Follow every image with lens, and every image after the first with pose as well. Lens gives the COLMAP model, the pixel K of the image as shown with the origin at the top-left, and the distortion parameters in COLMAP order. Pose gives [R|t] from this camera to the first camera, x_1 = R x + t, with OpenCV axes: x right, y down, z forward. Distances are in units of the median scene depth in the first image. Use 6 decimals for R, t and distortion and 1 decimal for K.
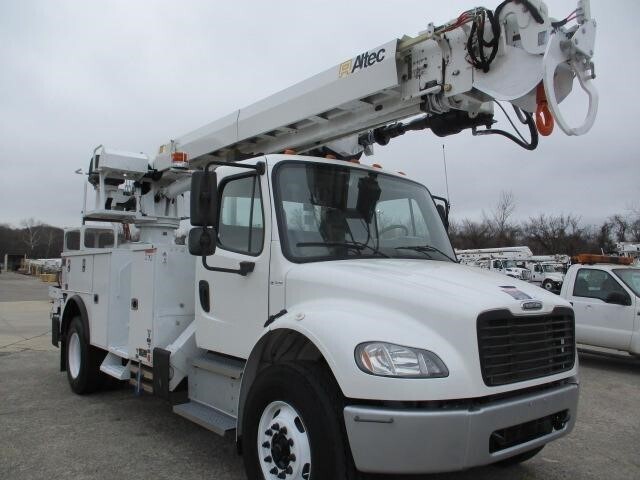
lens RADIAL K [[541.4, 0, 325.3], [0, 541.4, 242.7], [0, 0, 1]] dist [-0.019568, -0.004319]
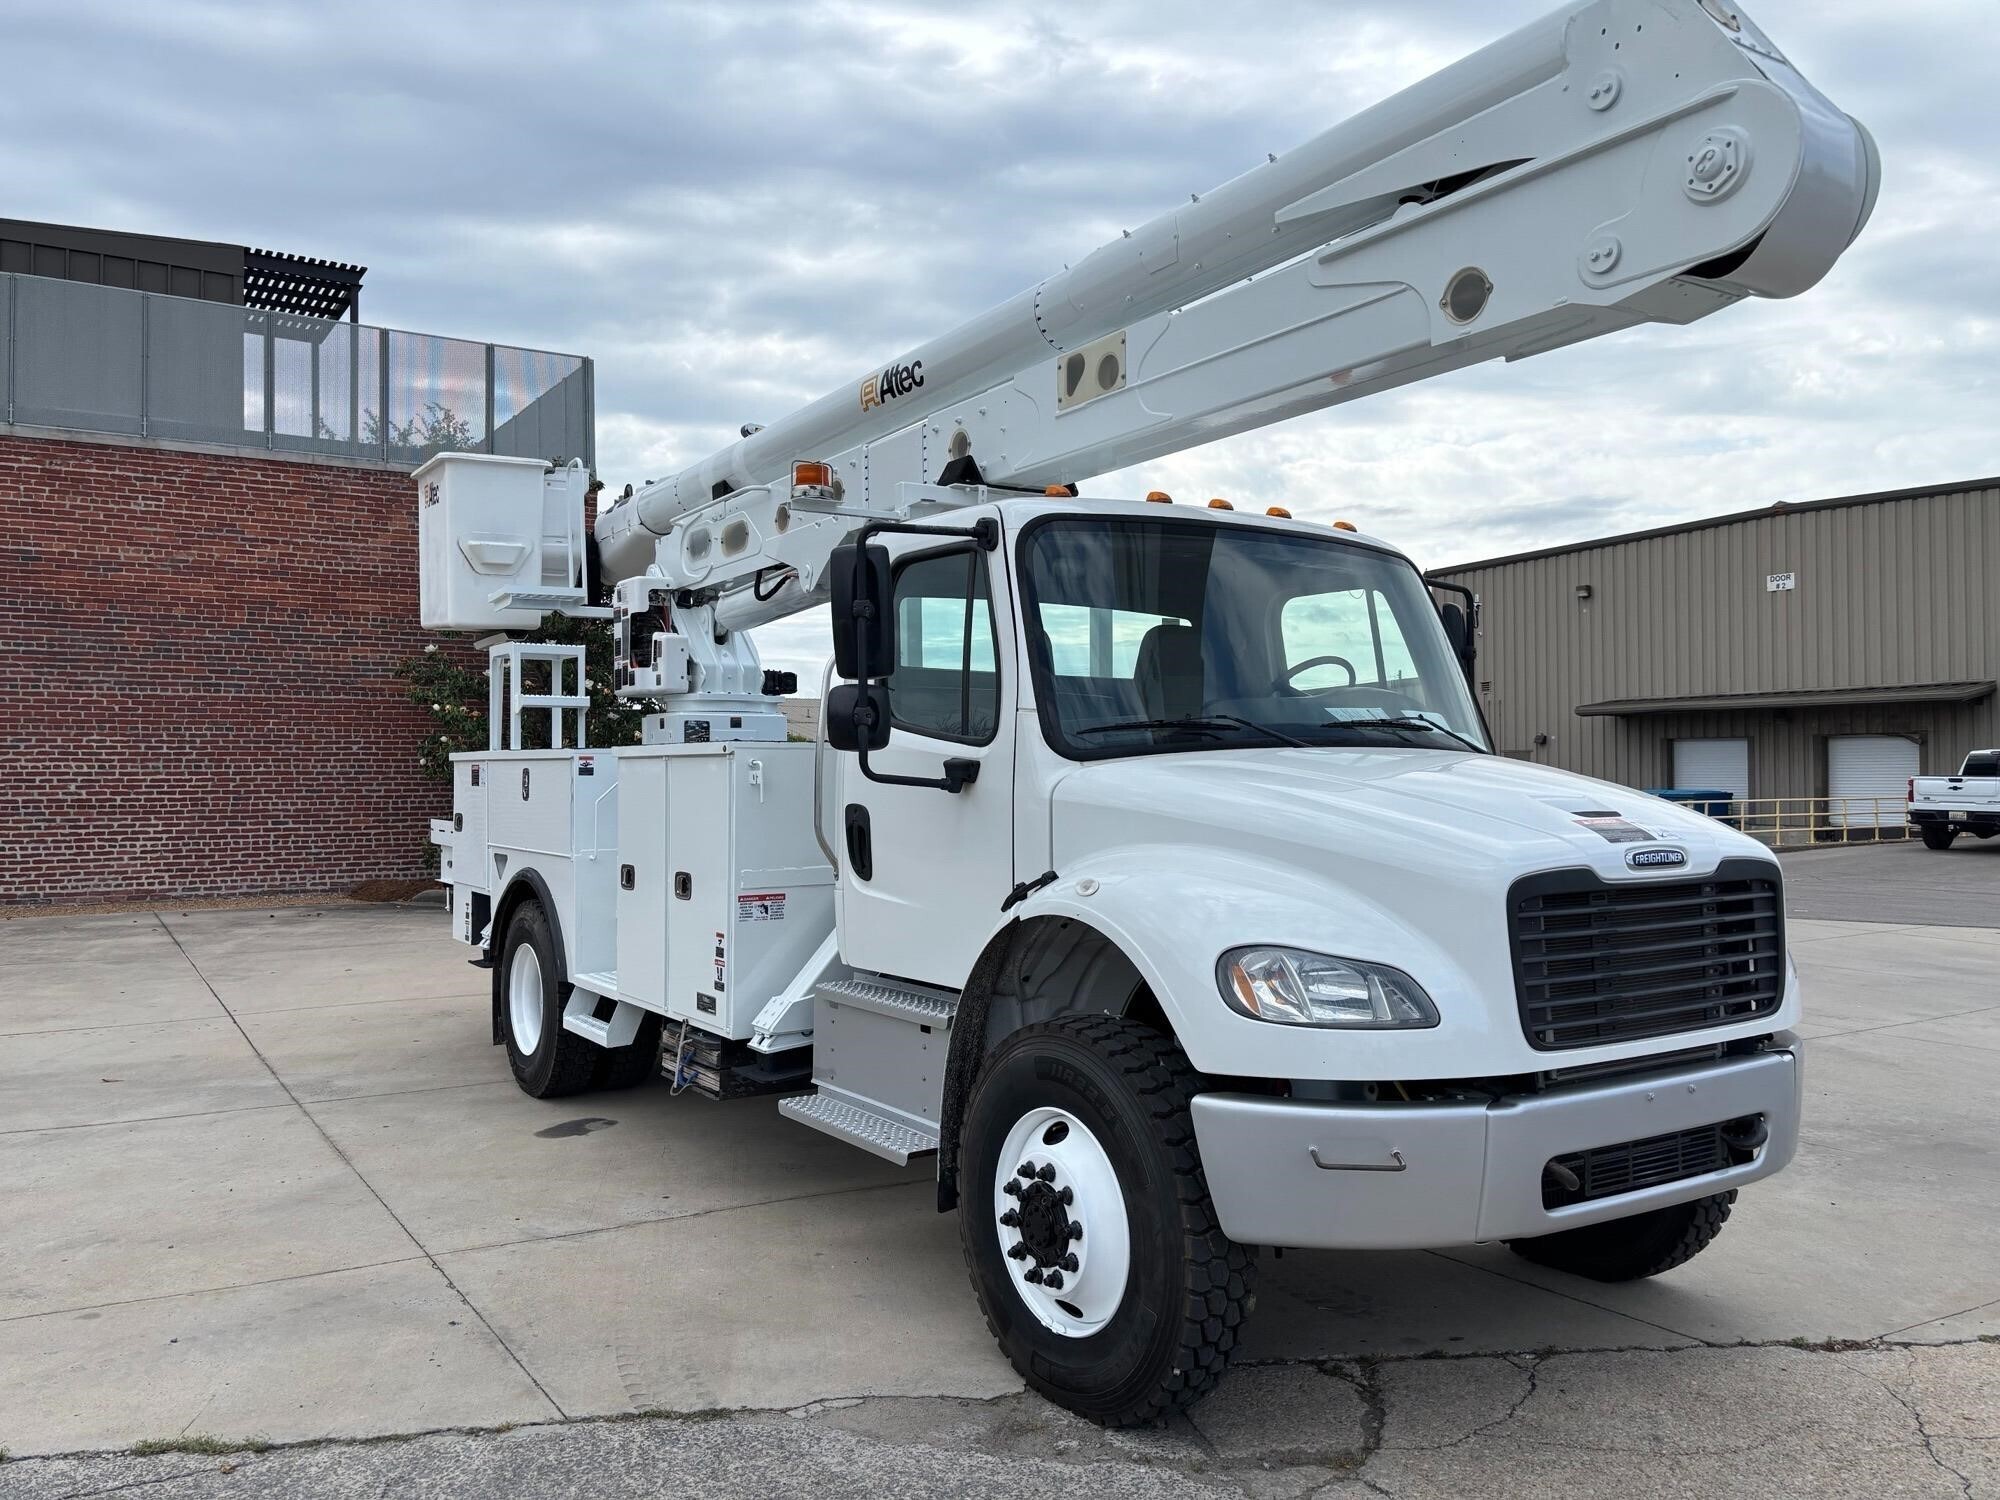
lens RADIAL K [[1515.6, 0, 993.4], [0, 1515.6, 732.4], [0, 0, 1]] dist [0.018079, -0.003096]
pose [[0.993092, -0.017703, -0.115992, 0.018377], [0.020402, 0.999547, 0.022123, -0.012231], [0.115548, -0.024337, 0.993004, -0.171693]]
